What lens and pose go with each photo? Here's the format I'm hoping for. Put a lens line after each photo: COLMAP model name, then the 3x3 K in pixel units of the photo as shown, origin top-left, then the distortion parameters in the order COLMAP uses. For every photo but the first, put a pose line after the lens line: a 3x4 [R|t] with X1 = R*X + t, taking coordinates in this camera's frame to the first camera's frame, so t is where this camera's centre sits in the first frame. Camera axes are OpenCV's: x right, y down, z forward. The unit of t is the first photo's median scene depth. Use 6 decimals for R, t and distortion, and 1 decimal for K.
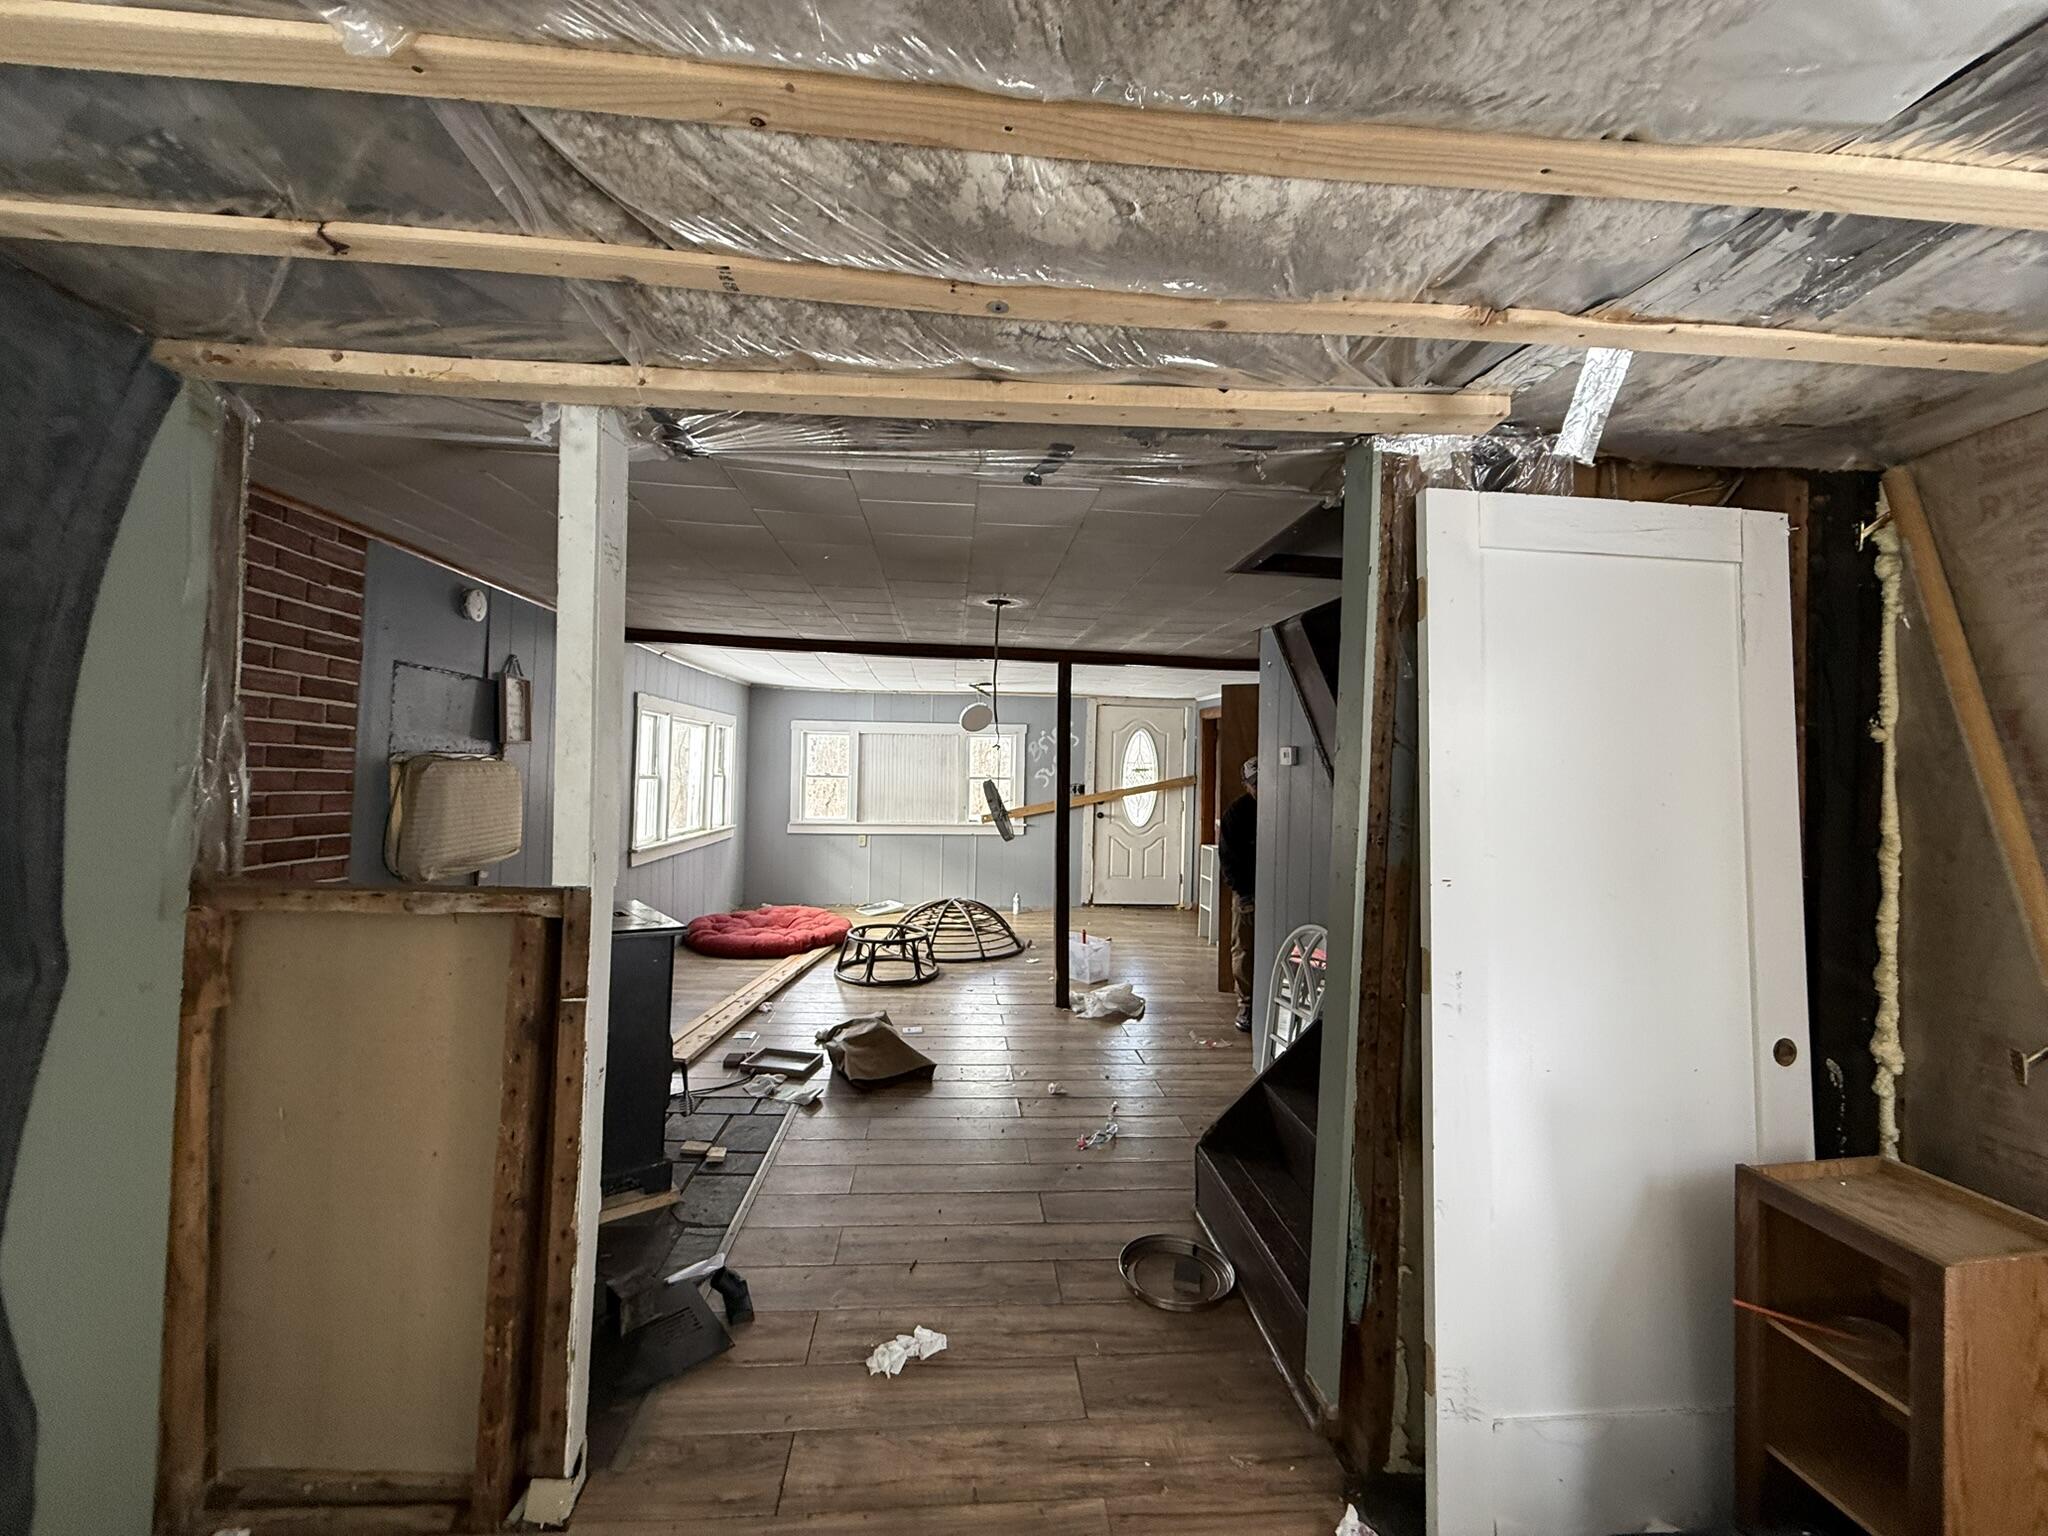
lens RADIAL K [[816.1, 0, 1020.9], [0, 816.1, 764.6], [0, 0, 1]] dist [-0.007651, 0.000147]
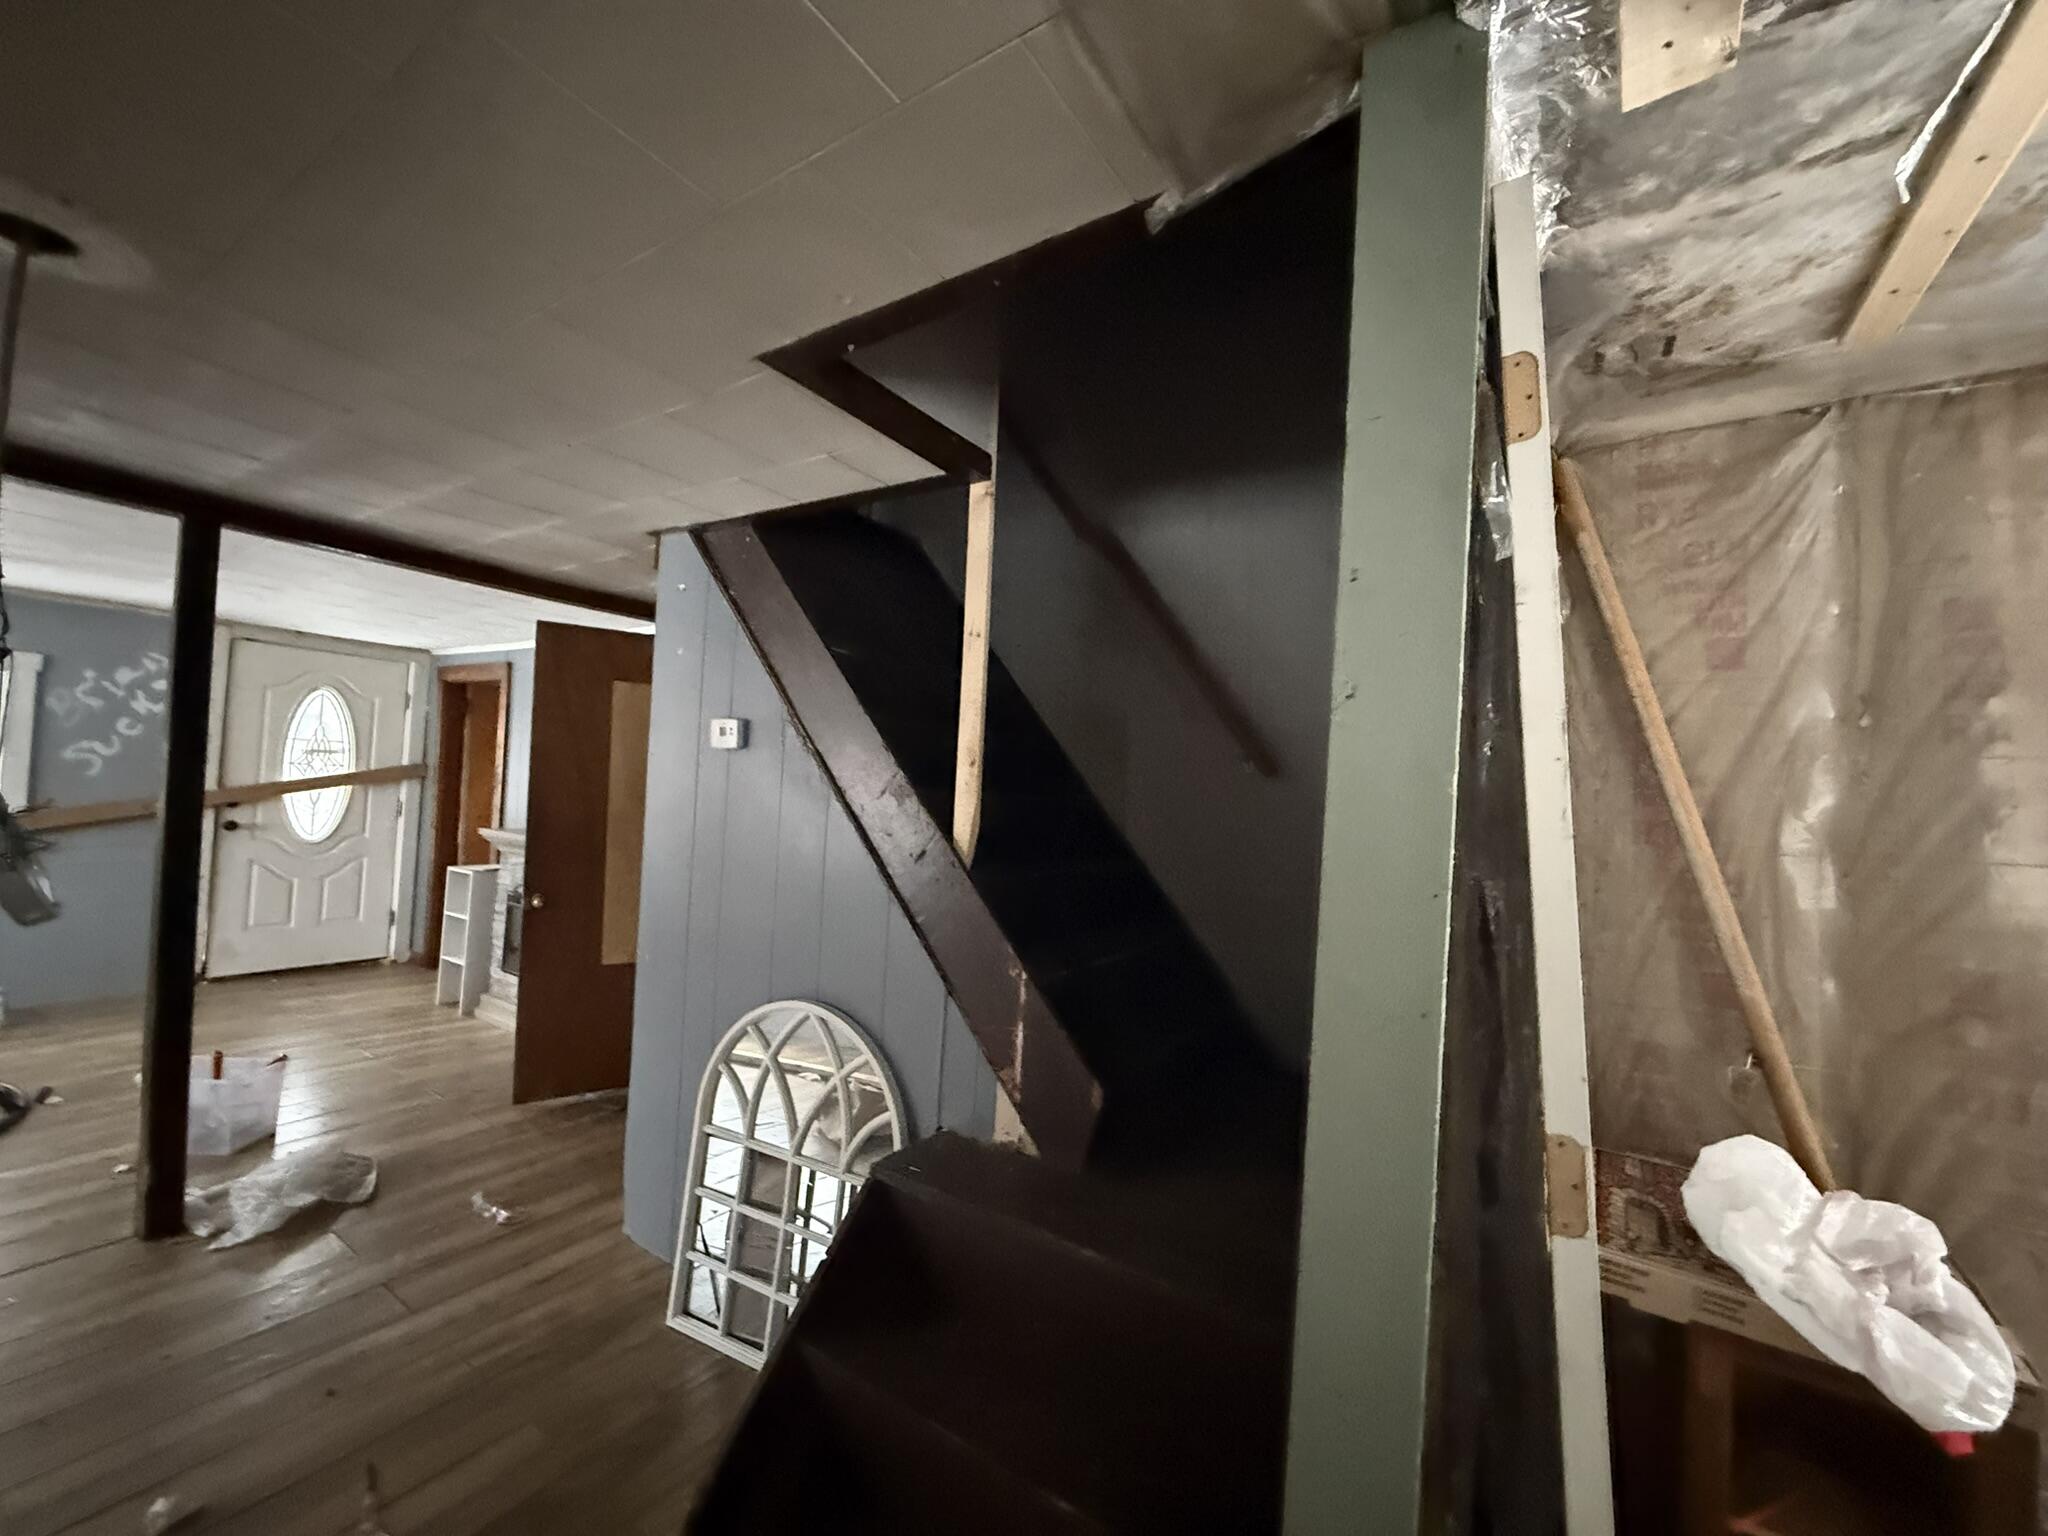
lens RADIAL K [[816.1, 0, 1020.9], [0, 816.1, 764.6], [0, 0, 1]] dist [-0.007651, 0.000147]
pose [[0.616586, 0.031676, 0.786650, -0.019122], [-0.034732, 0.999312, -0.013015, 0.009465], [-0.786521, -0.019297, 0.617262, 0.301984]]
